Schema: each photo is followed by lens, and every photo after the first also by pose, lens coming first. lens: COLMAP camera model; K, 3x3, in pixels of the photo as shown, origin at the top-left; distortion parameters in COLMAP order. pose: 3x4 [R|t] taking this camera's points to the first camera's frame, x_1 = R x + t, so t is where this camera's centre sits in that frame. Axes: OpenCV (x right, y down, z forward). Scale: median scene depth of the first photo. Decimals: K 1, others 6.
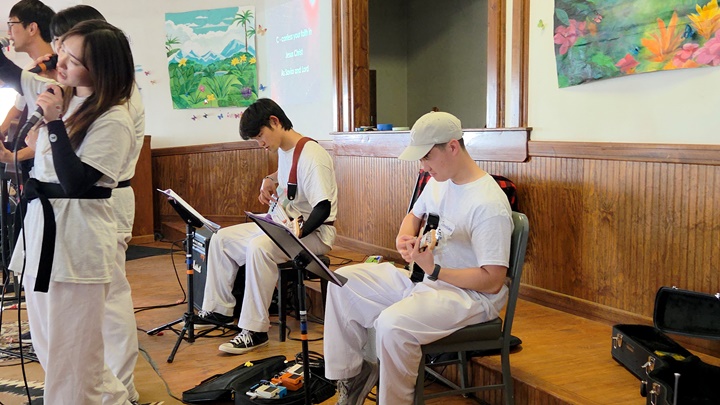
lens RADIAL K [[733.6, 0, 360.0], [0, 733.6, 202.5], [0, 0, 1]] dist [0.075011, 0.004868]
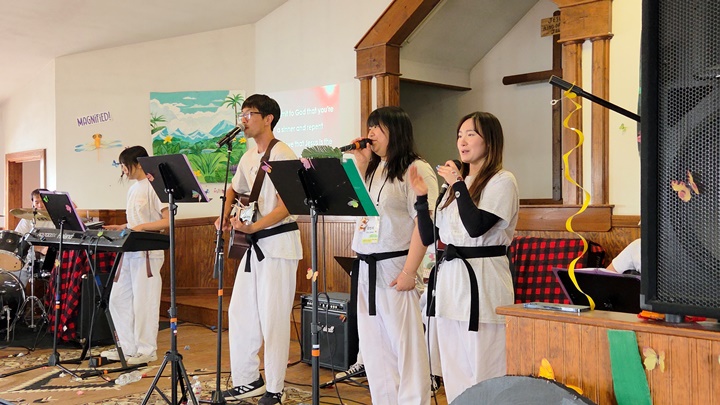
lens RADIAL K [[733.6, 0, 360.0], [0, 733.6, 202.5], [0, 0, 1]] dist [0.075011, 0.004868]
pose [[0.953130, 0.006901, 0.302484, -0.298925], [0.023910, 0.994895, -0.098038, 0.005589], [-0.301616, 0.100675, 0.948099, -0.051126]]
